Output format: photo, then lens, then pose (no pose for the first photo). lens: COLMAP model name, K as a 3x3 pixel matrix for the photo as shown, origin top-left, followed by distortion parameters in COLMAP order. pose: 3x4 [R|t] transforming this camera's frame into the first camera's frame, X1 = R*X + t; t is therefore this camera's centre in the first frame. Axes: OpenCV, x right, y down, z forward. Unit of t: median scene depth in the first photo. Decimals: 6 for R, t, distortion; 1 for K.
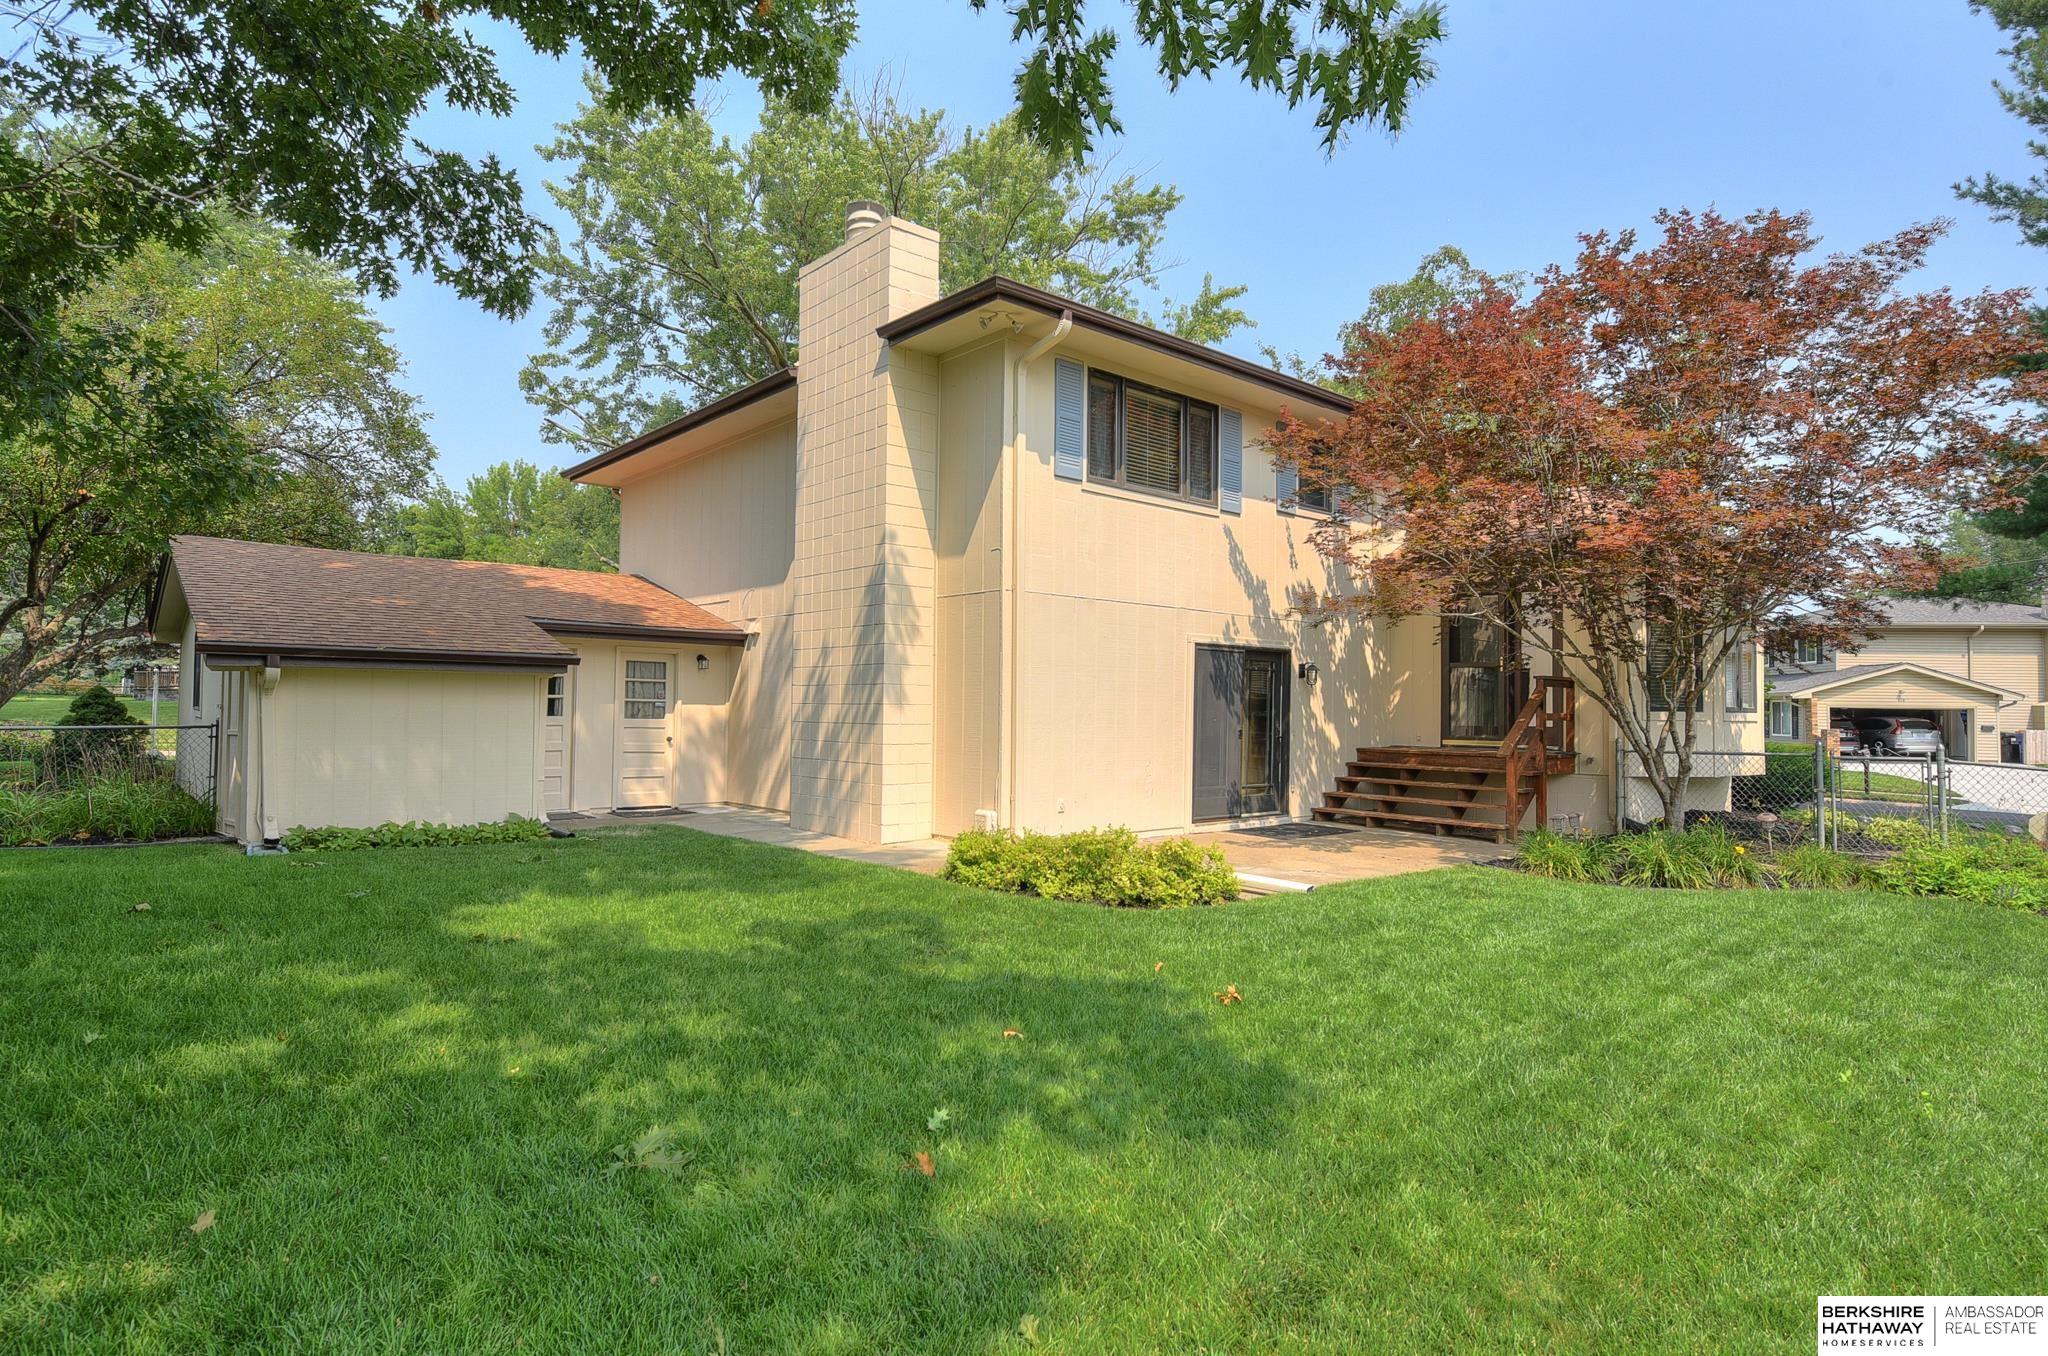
lens RADIAL K [[1088.6, 0, 1019.1], [0, 1088.6, 674.2], [0, 0, 1]] dist [0.001255, -0.001523]
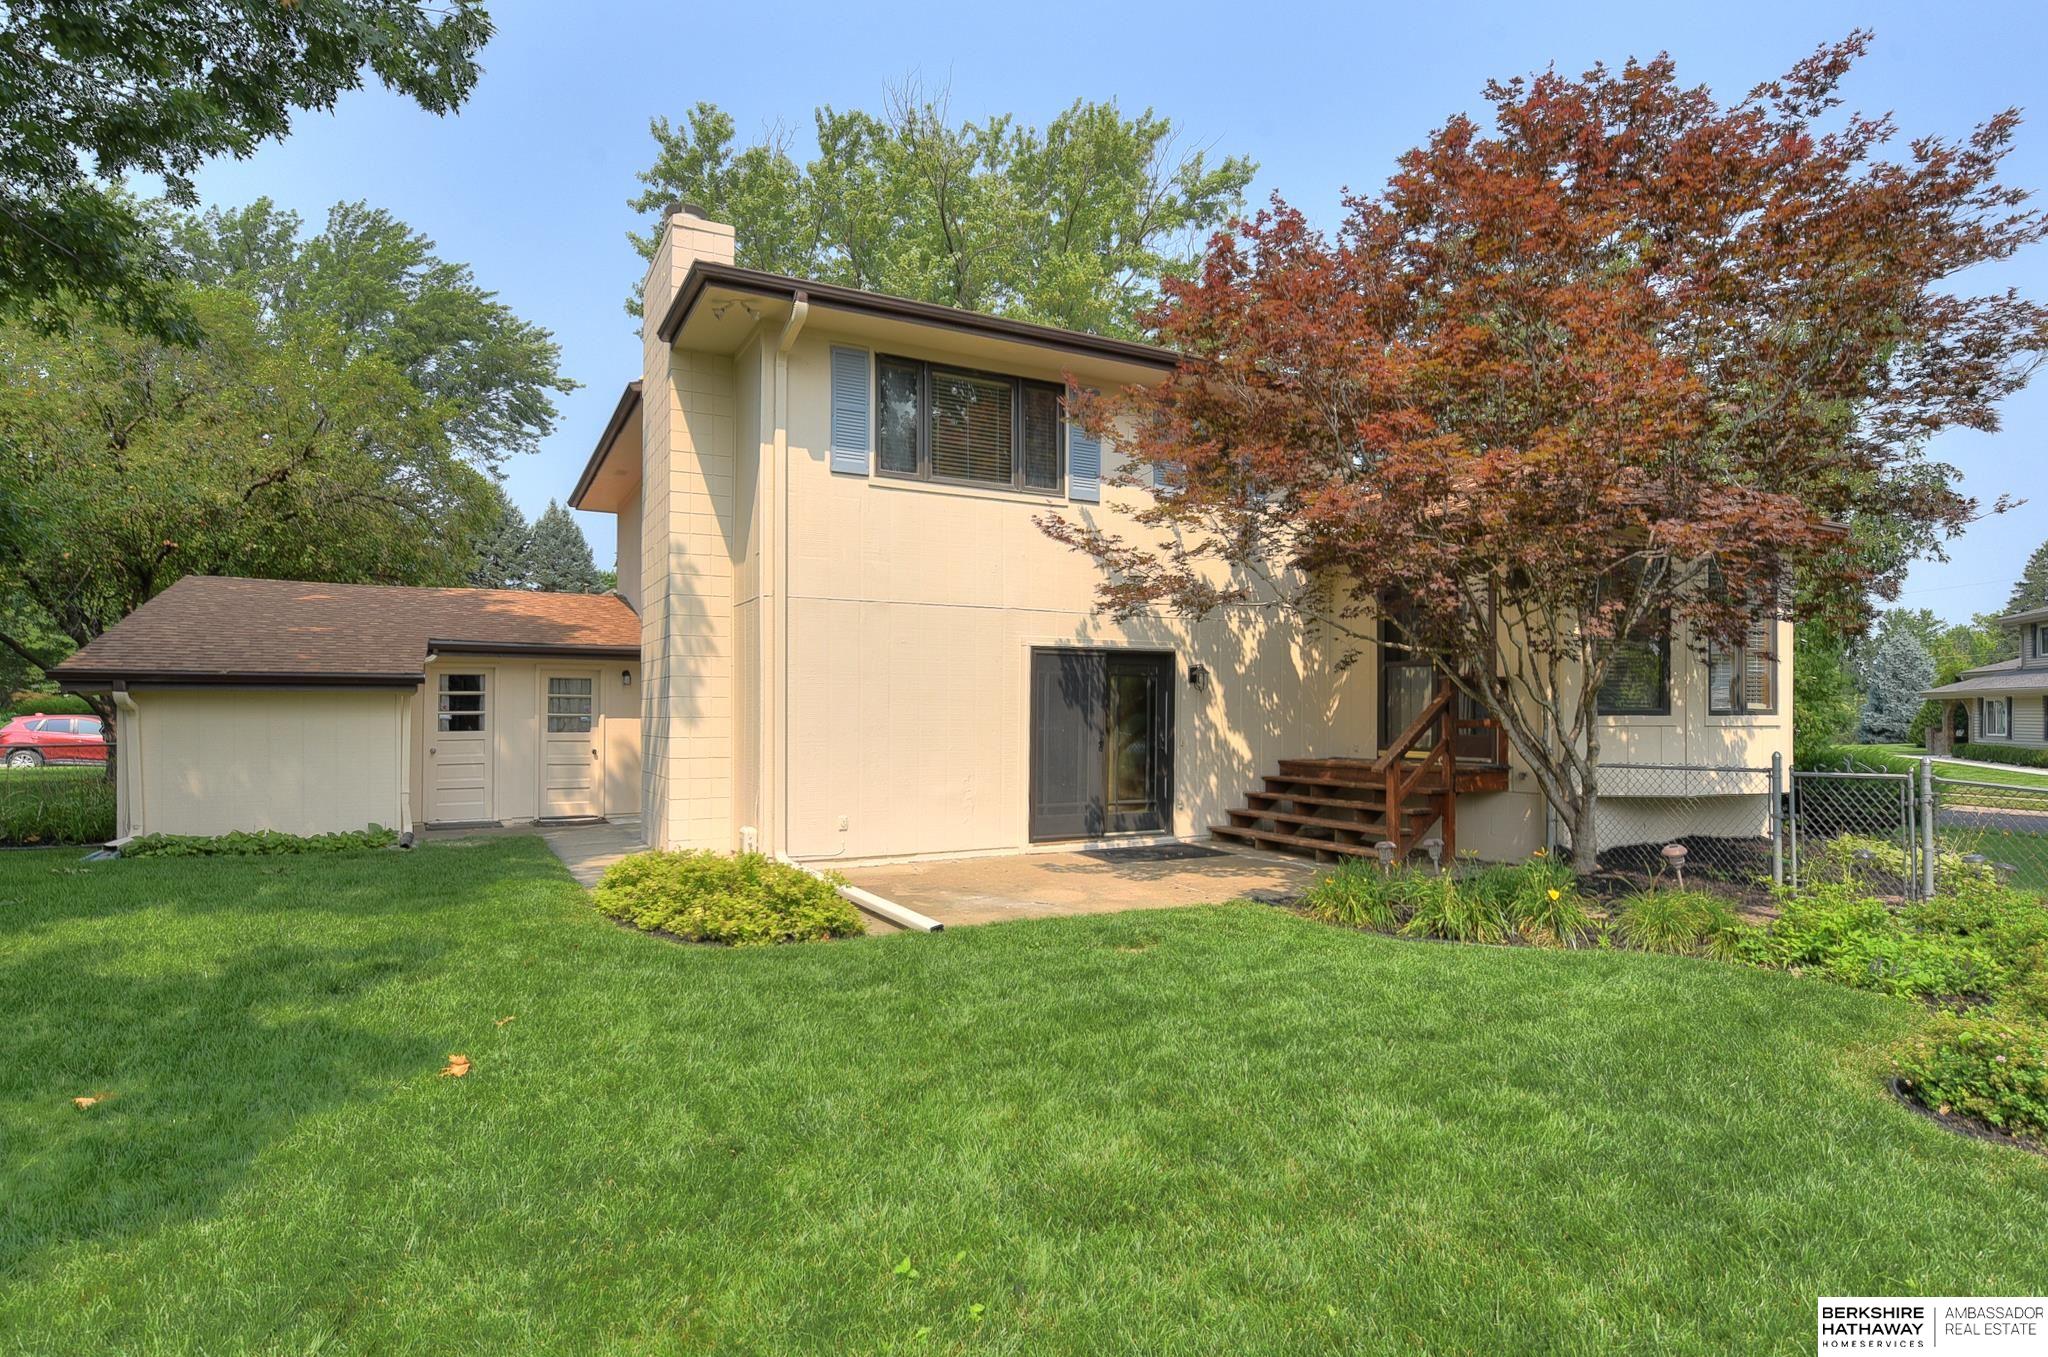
lens RADIAL K [[1056.0, 0, 983.2], [0, 1056.0, 712.8], [0, 0, 1]] dist [-0.005226, 0.001734]
pose [[0.971115, -0.011890, -0.238315, 0.316087], [0.018578, 0.999494, 0.025837, 0.002740], [0.237887, -0.029518, 0.970844, 0.122237]]
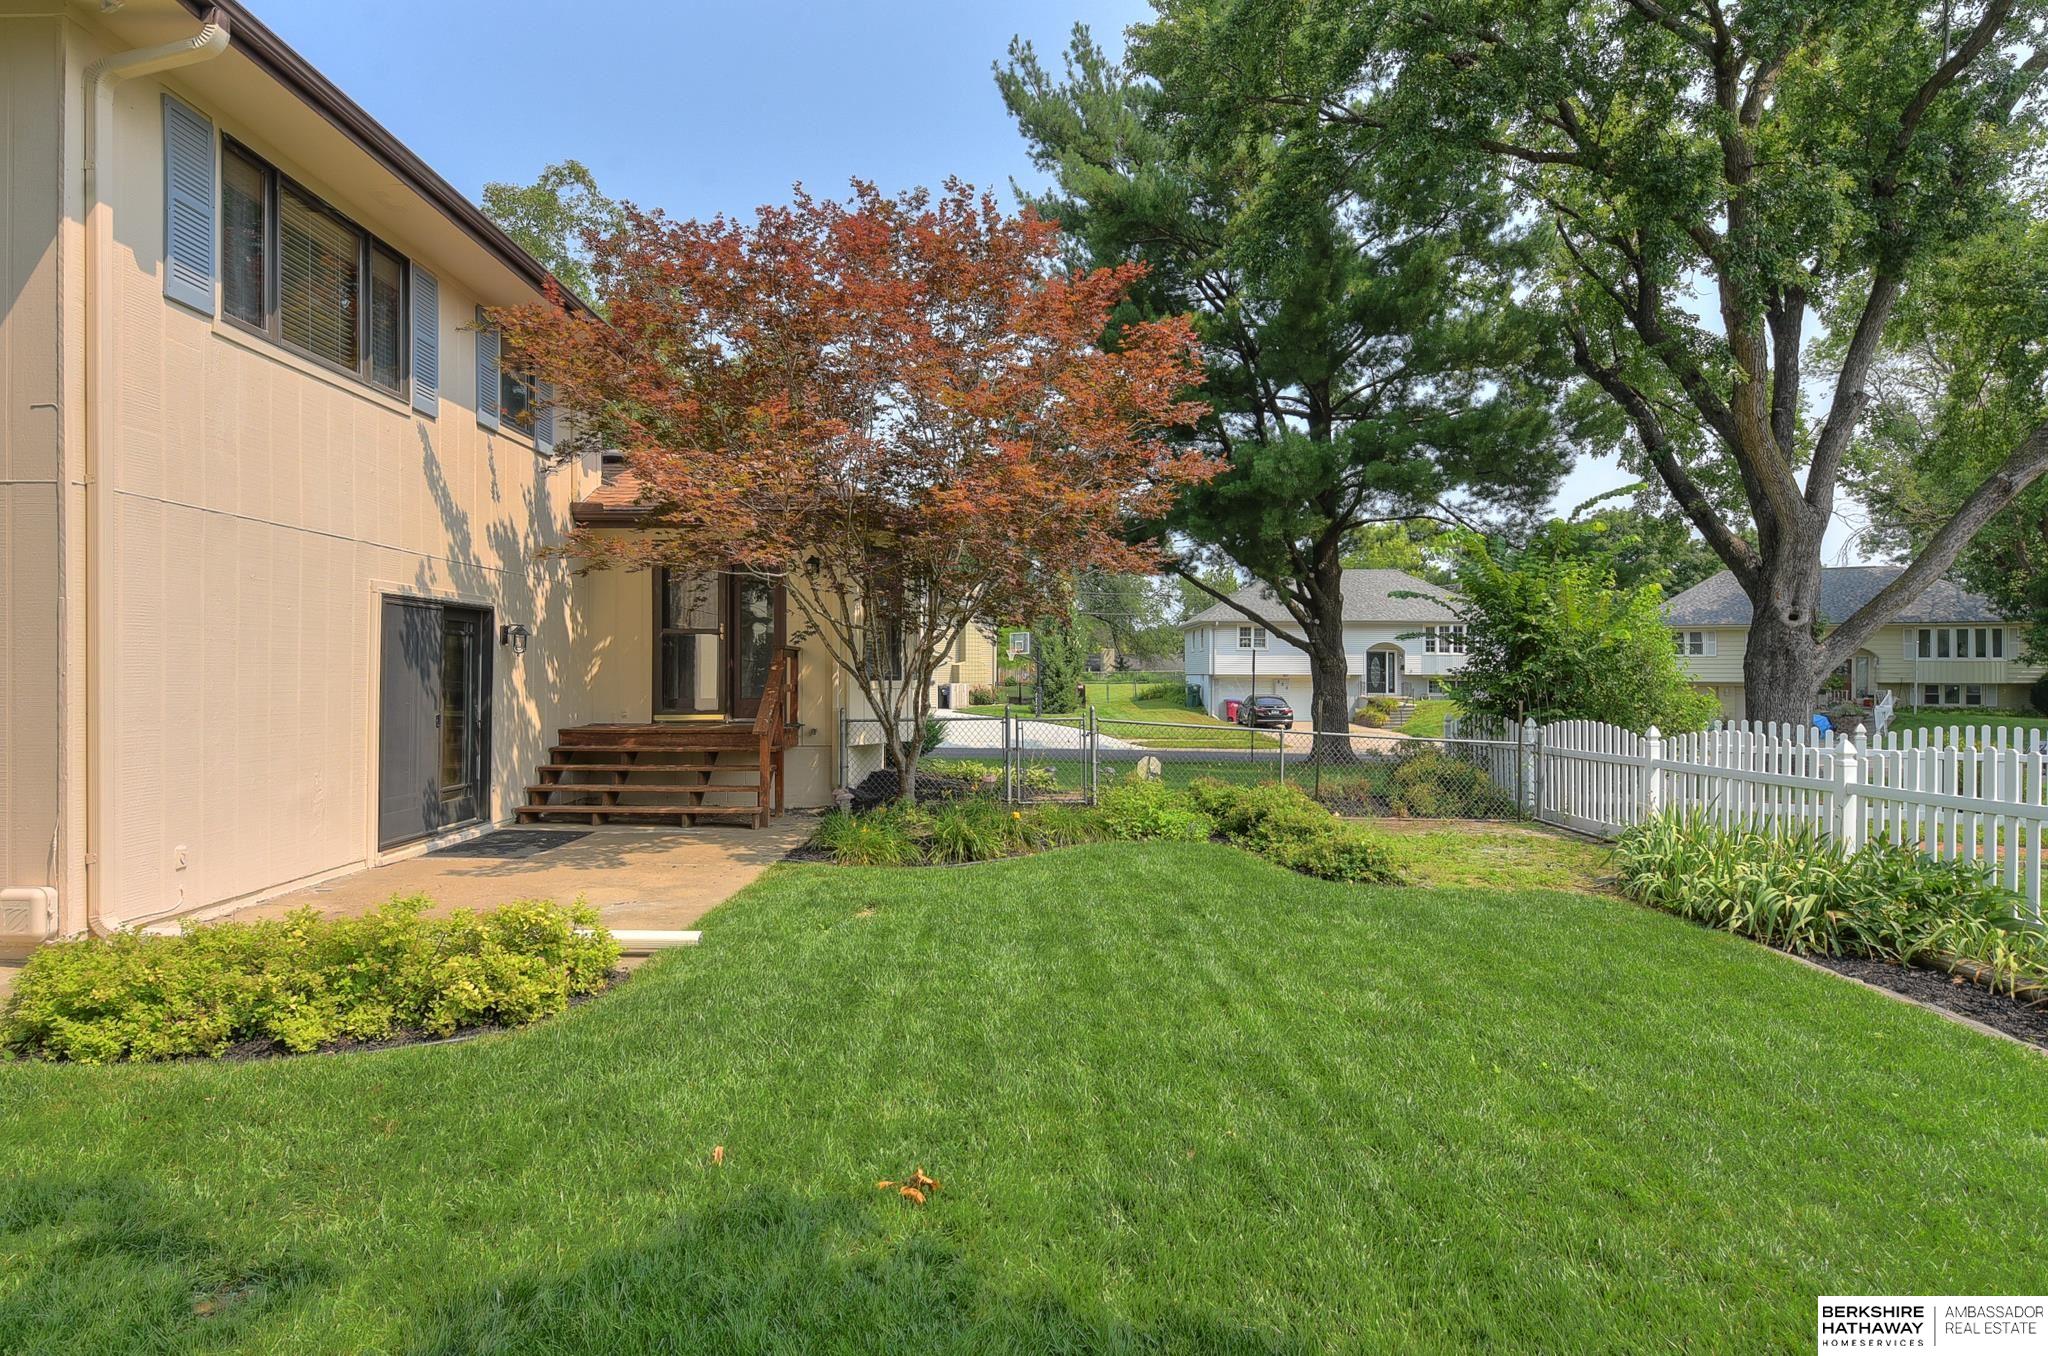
lens RADIAL K [[1088.6, 0, 1003.9], [0, 1088.6, 671.6], [0, 0, 1]] dist [0.001255, -0.001523]
pose [[0.662320, -0.010779, 0.749143, -0.091953], [-0.015135, 0.999500, 0.027762, -0.004028], [-0.749068, -0.029726, 0.661826, 0.228945]]
